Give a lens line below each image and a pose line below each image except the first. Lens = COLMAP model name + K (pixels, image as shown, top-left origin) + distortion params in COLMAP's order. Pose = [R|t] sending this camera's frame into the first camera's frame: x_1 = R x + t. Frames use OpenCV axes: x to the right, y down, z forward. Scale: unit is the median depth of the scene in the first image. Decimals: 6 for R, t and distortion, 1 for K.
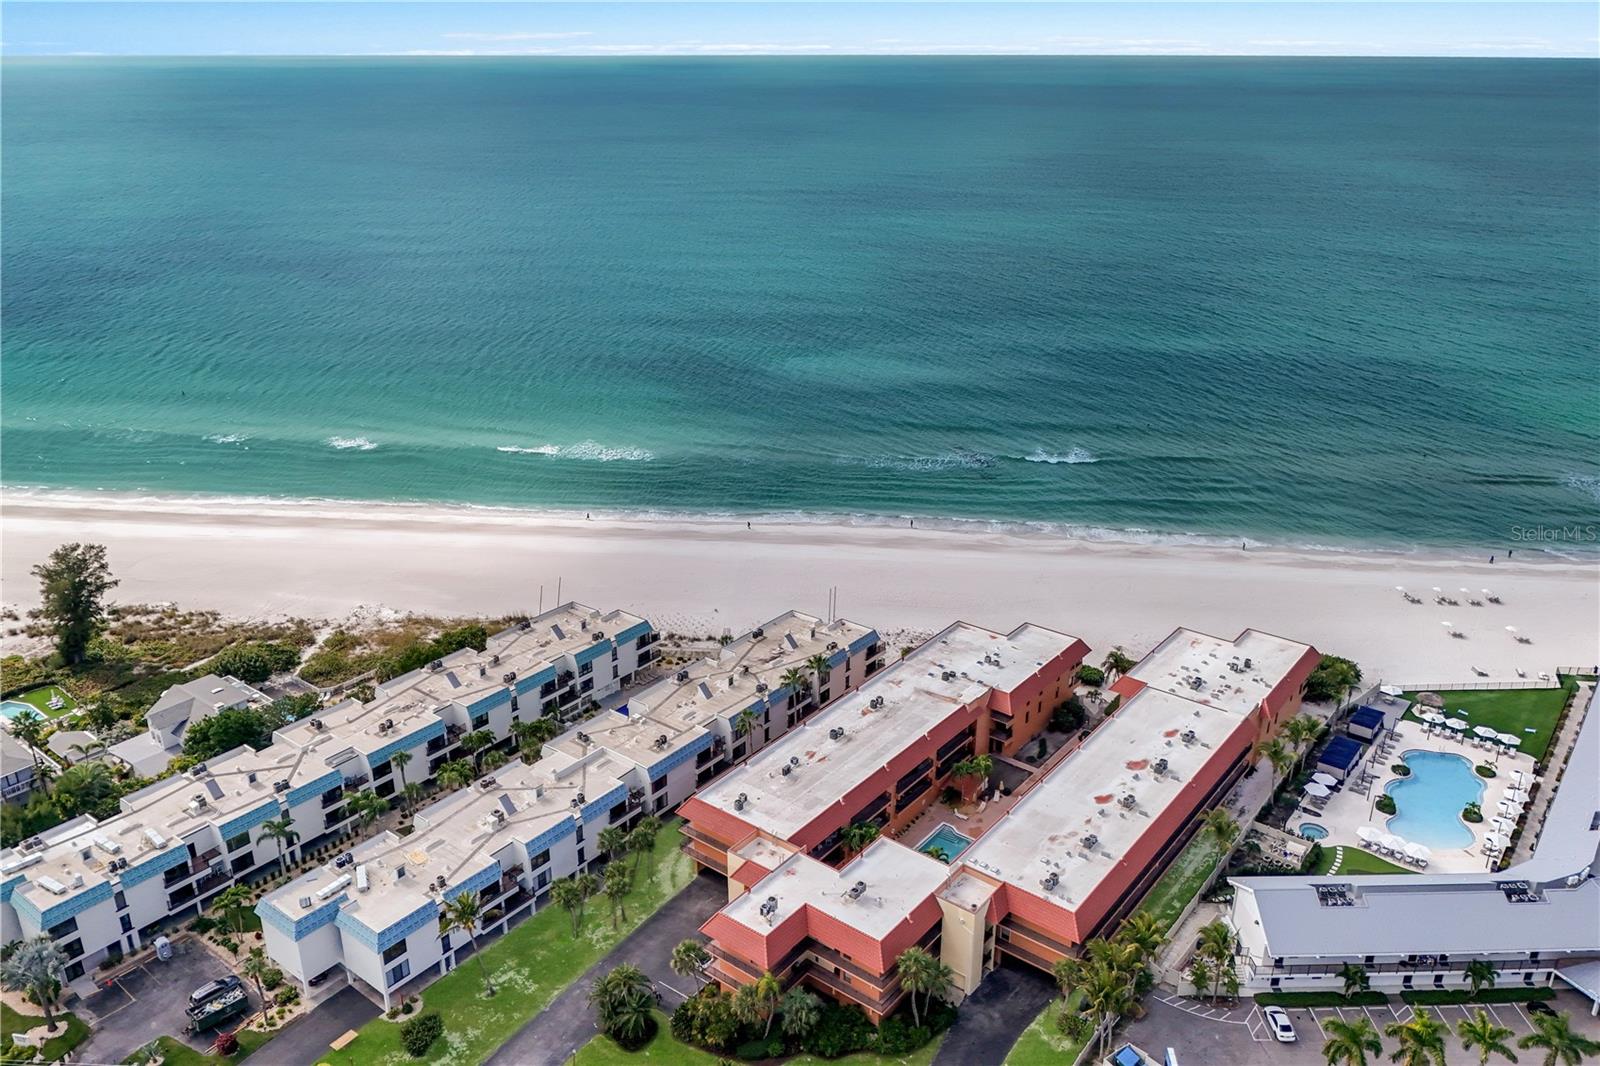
lens RADIAL K [[1218.3, 0, 792.6], [0, 1218.3, 540.7], [0, 0, 1]] dist [0.058163, -0.078920]
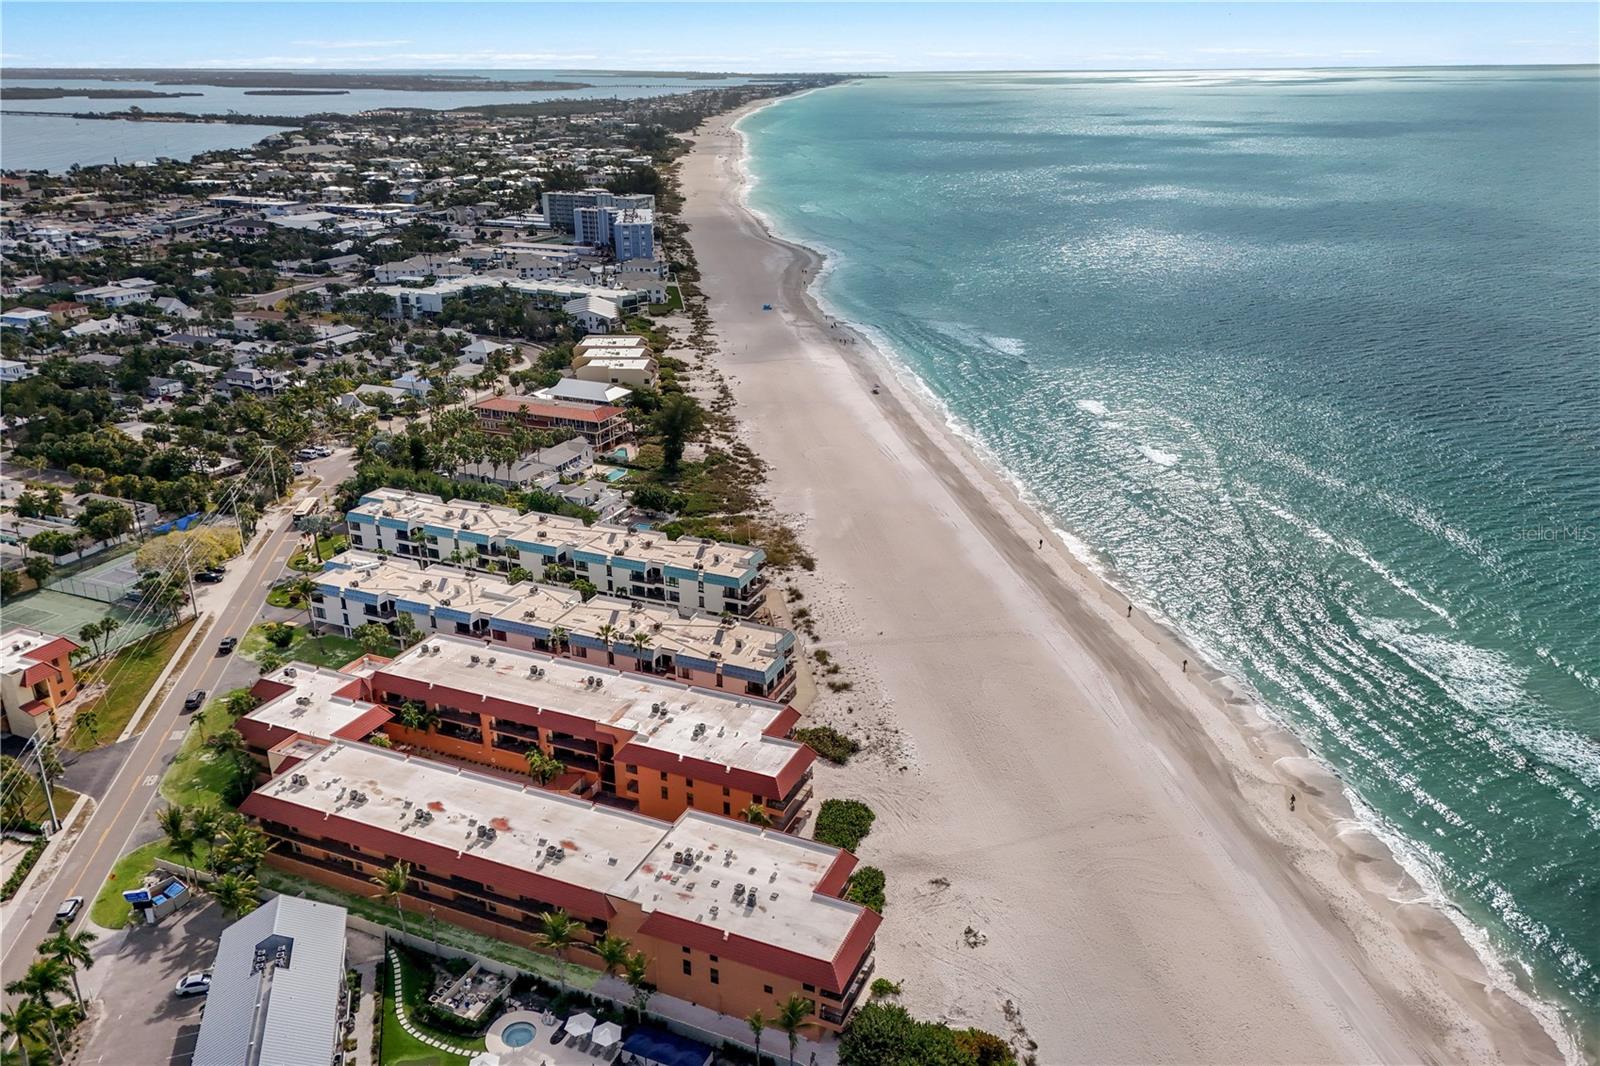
lens RADIAL K [[1187.5, 0, 800.0], [0, 1187.5, 533.0], [0, 0, 1]] dist [0.089854, -0.104533]
pose [[0.255885, 0.350084, -0.901090, 0.996555], [-0.360381, 0.899477, 0.247118, -0.303156], [0.897022, 0.261502, 0.356326, 0.739480]]
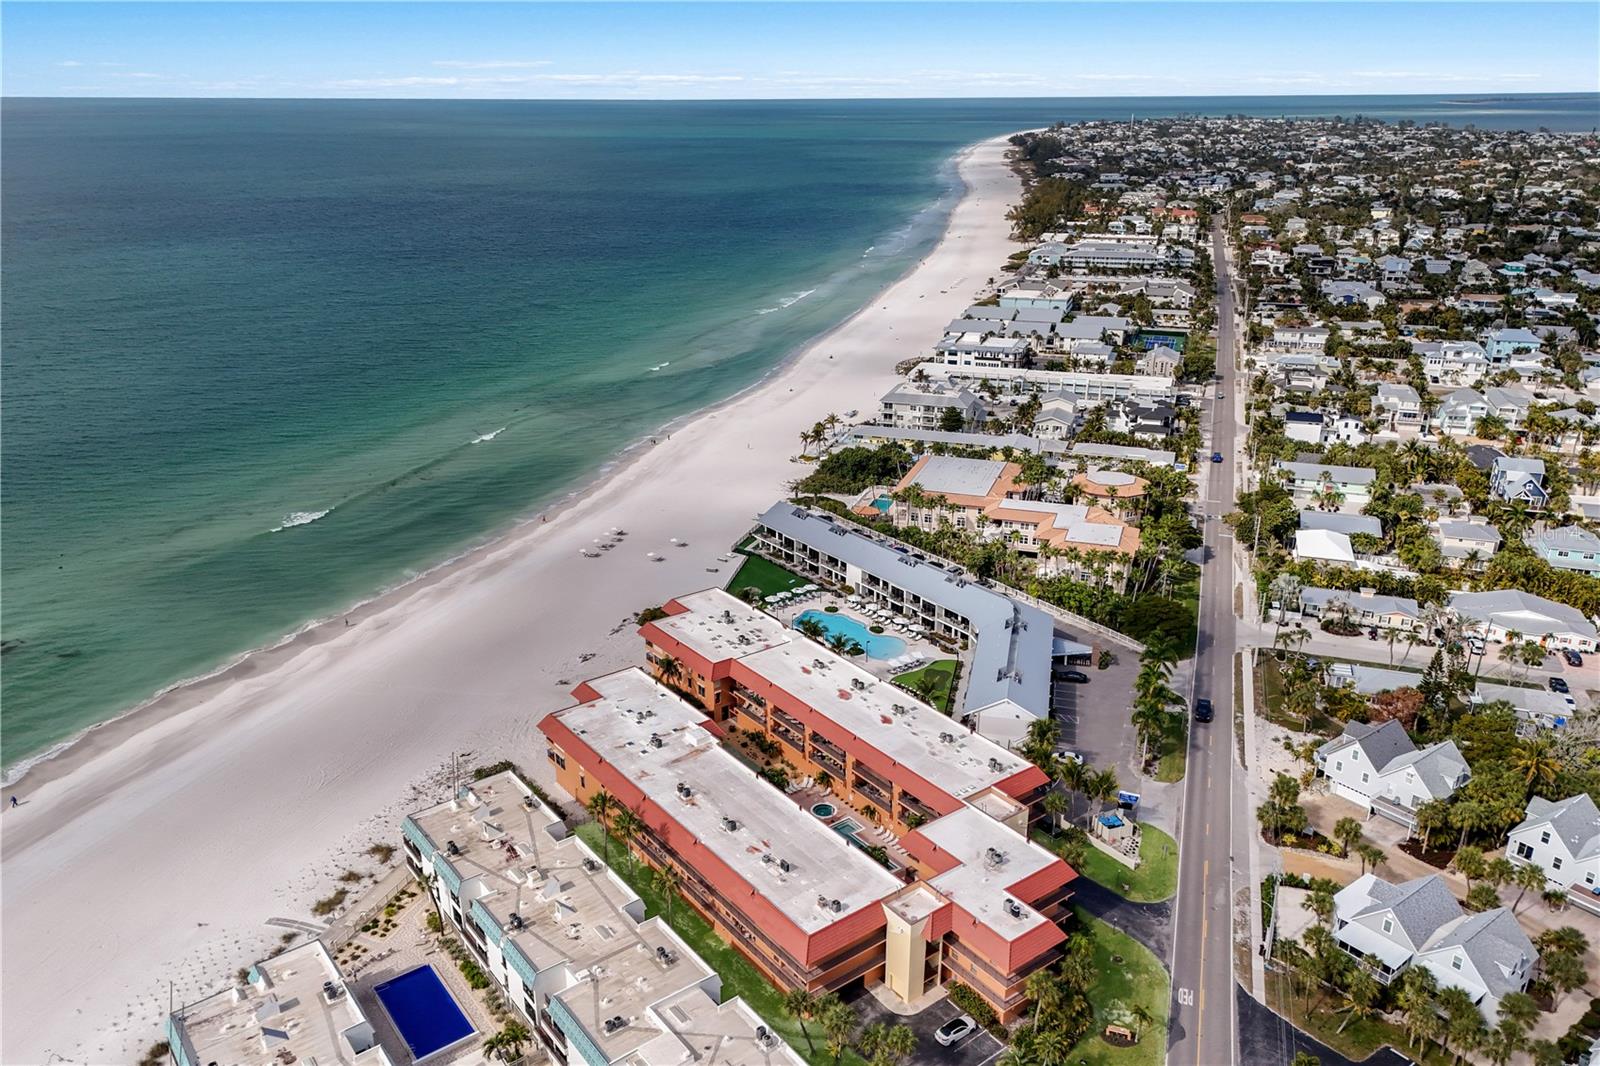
lens RADIAL K [[1191.0, 0, 794.1], [0, 1191.0, 546.6], [0, 0, 1]] dist [0.081245, -0.083538]
pose [[0.251692, -0.340986, 0.905748, -0.667328], [0.366967, 0.899615, 0.236703, -0.218432], [-0.895537, 0.272803, 0.351557, 0.538252]]
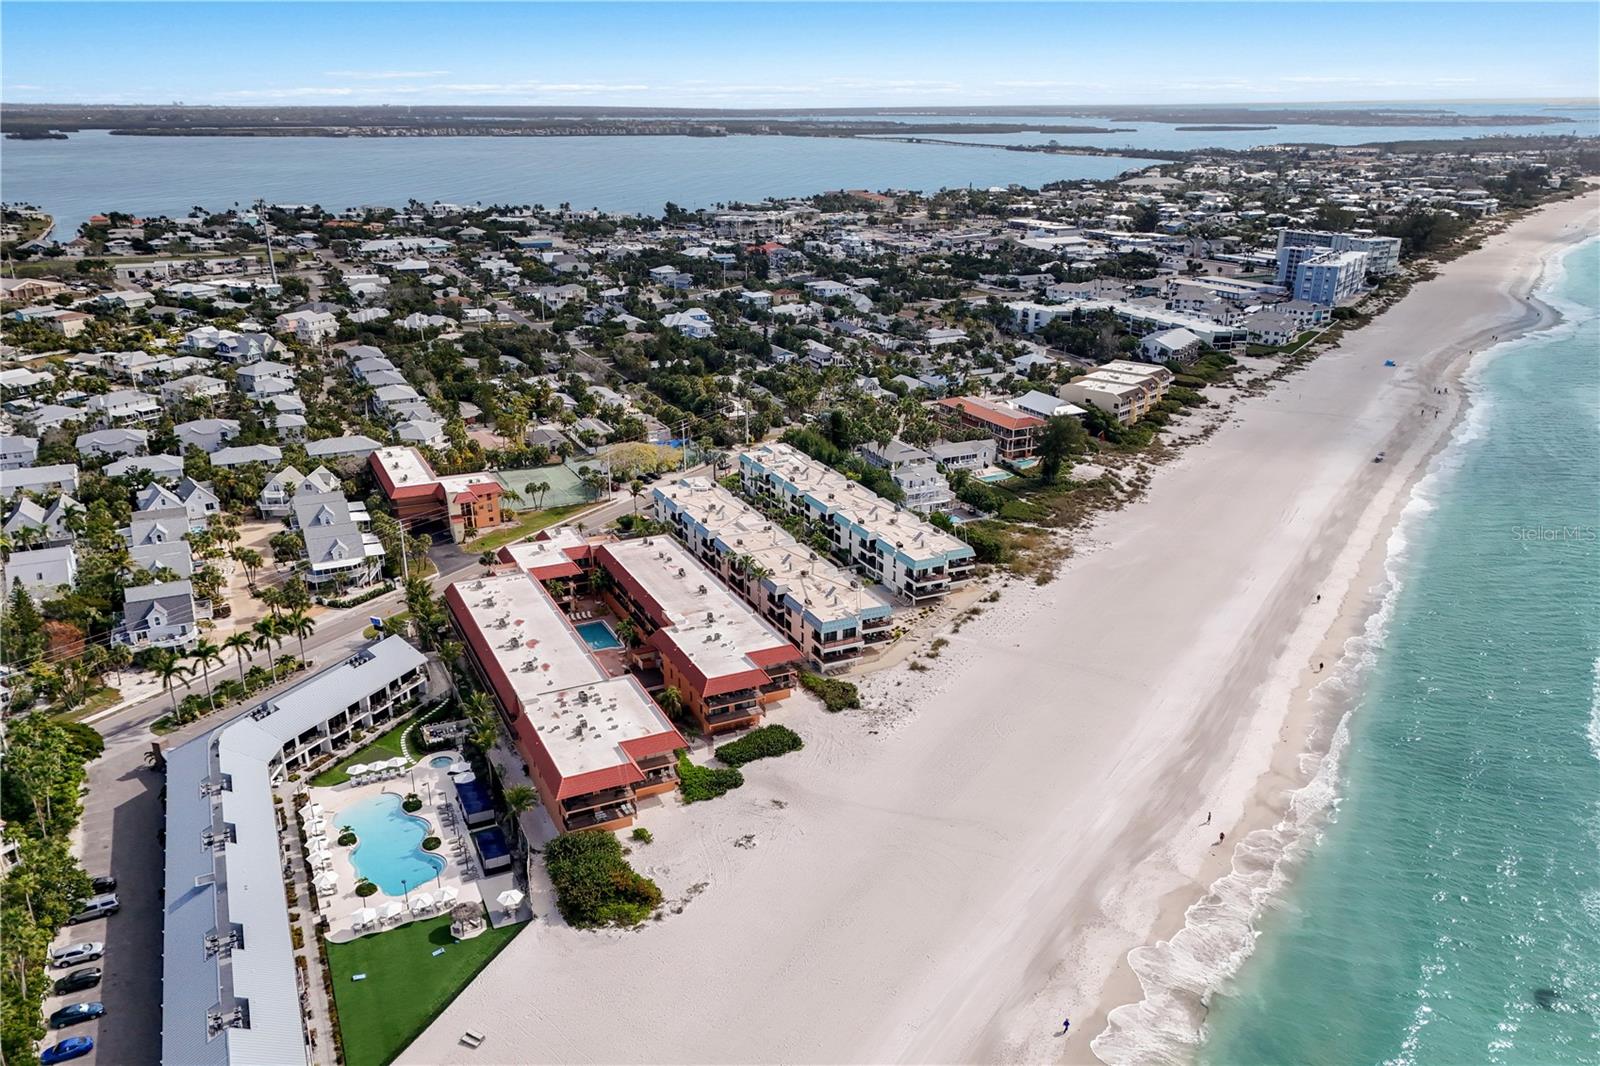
lens RADIAL K [[1197.2, 0, 787.8], [0, 1197.2, 563.8], [0, 0, 1]] dist [0.043021, -0.006732]
pose [[-0.444644, 0.320731, -0.836315, 1.101440], [-0.332945, 0.807609, 0.486739, -0.554500], [0.831528, 0.494872, -0.252313, 1.372583]]
